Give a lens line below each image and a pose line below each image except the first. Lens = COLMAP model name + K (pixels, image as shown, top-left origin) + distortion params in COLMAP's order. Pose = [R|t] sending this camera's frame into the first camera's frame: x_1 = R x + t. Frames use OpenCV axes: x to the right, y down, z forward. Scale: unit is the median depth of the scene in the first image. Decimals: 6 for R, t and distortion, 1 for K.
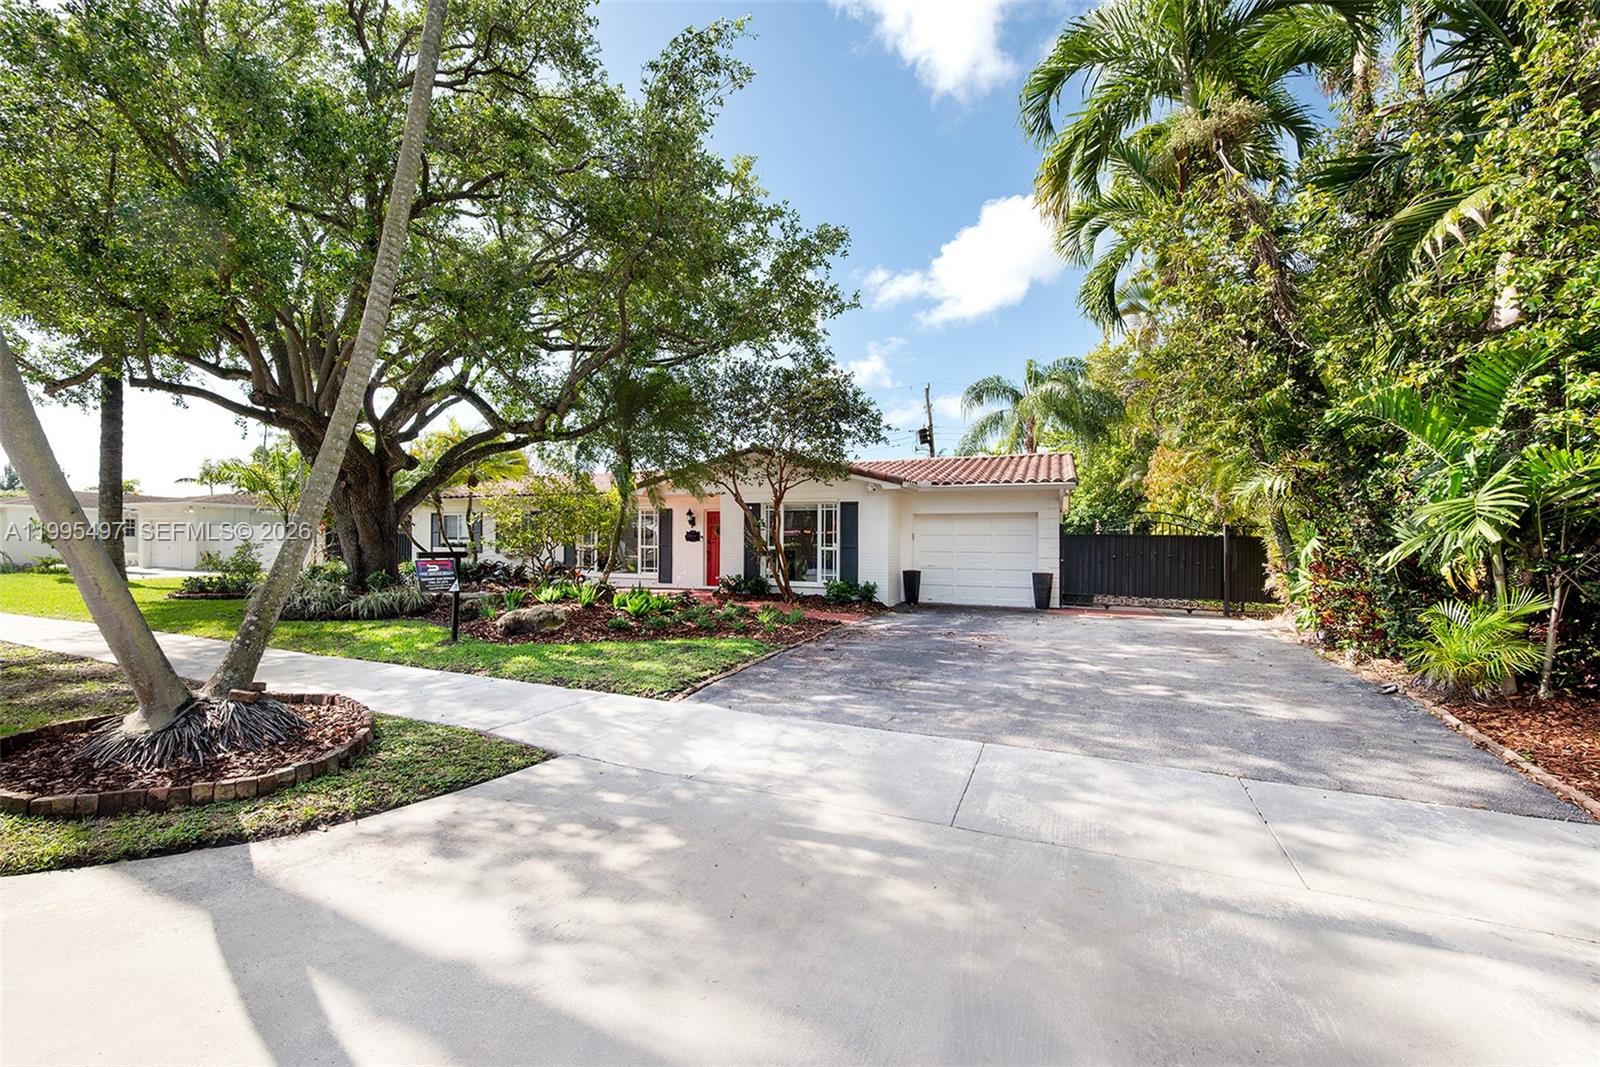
lens RADIAL K [[652.4, 0, 798.8], [0, 652.4, 529.3], [0, 0, 1]] dist [-0.004659, 0.000575]
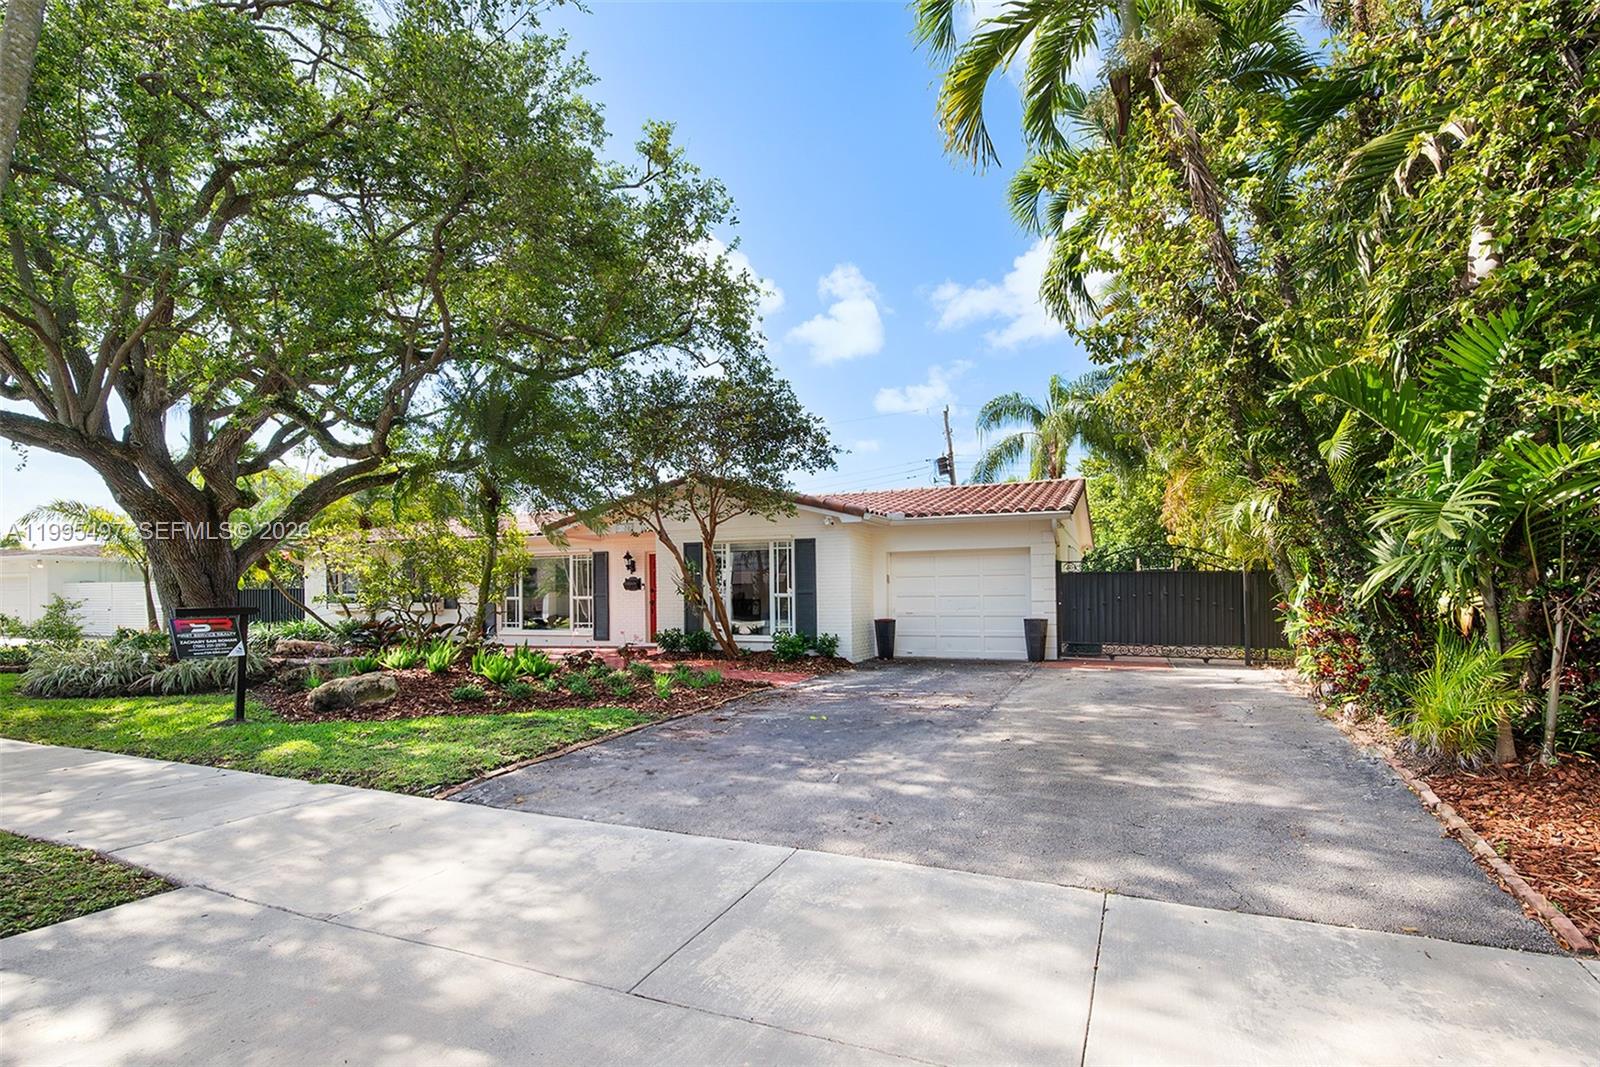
lens RADIAL K [[741.3, 0, 838.3], [0, 741.3, 574.8], [0, 0, 1]] dist [-0.001408, -0.001713]
pose [[0.999380, -0.019534, 0.029300, 0.103749], [0.019555, 0.999809, -0.000440, 0.006035], [-0.029286, 0.001012, 0.999571, 0.052595]]
